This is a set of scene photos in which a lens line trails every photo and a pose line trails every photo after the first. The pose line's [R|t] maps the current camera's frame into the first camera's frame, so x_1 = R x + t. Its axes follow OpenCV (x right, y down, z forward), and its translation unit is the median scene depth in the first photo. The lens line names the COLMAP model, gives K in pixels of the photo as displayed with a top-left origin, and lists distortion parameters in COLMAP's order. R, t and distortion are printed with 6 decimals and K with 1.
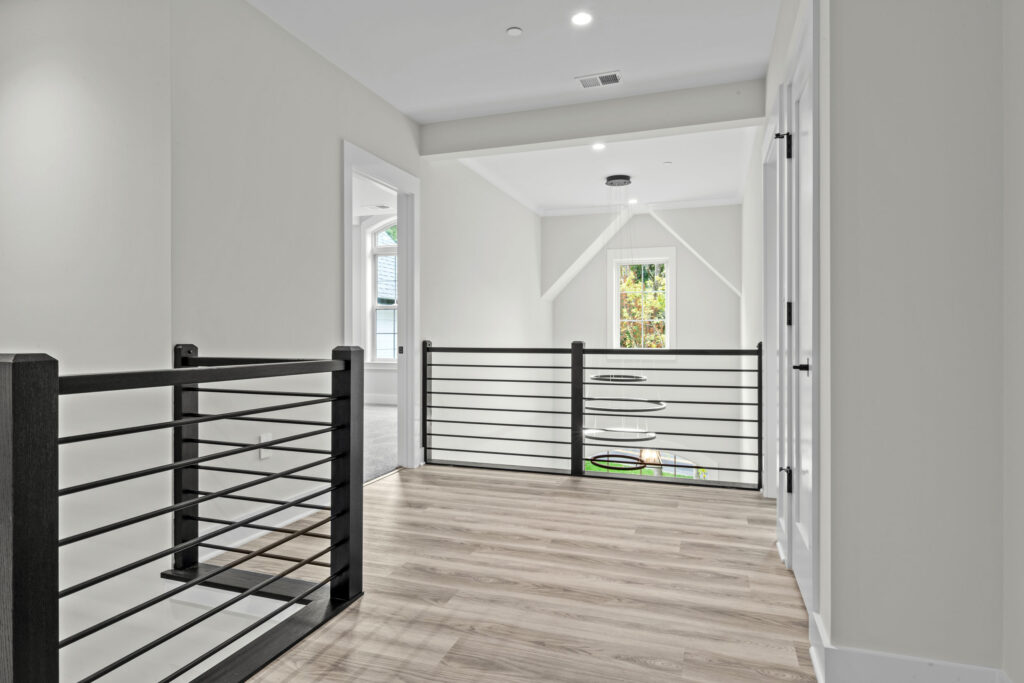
lens RADIAL K [[572.1, 0, 507.9], [0, 572.1, 337.3], [0, 0, 1]] dist [-0.002085, 0.000486]
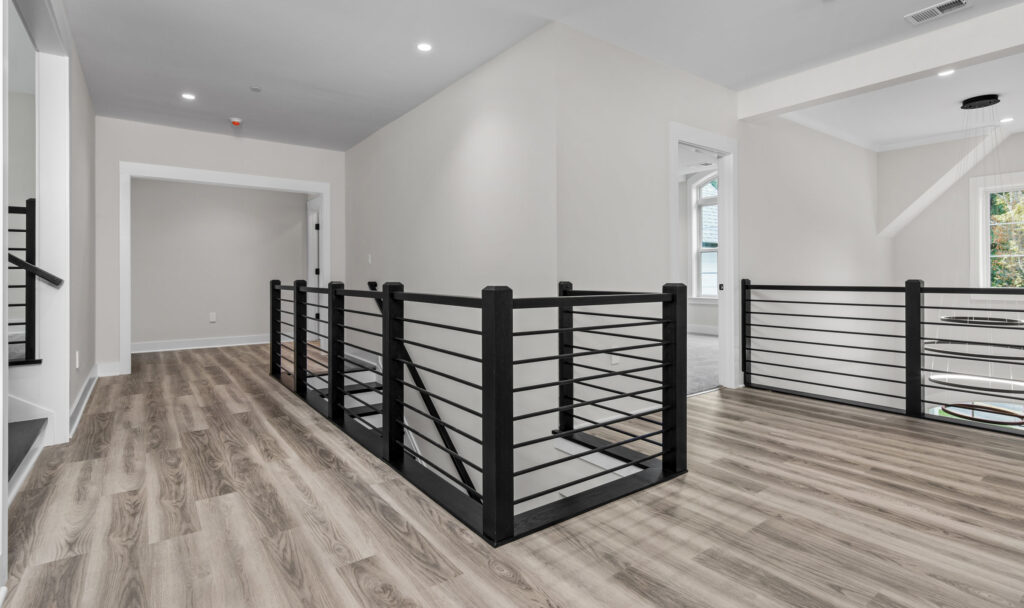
lens RADIAL K [[497.0, 0, 506.9], [0, 497.0, 274.2], [0, 0, 1]] dist [0.003148, 0.000561]
pose [[0.823420, -0.005952, -0.567402, 0.050703], [0.003572, 0.999980, -0.005306, -0.000816], [0.567422, 0.002343, 0.823424, -0.158952]]
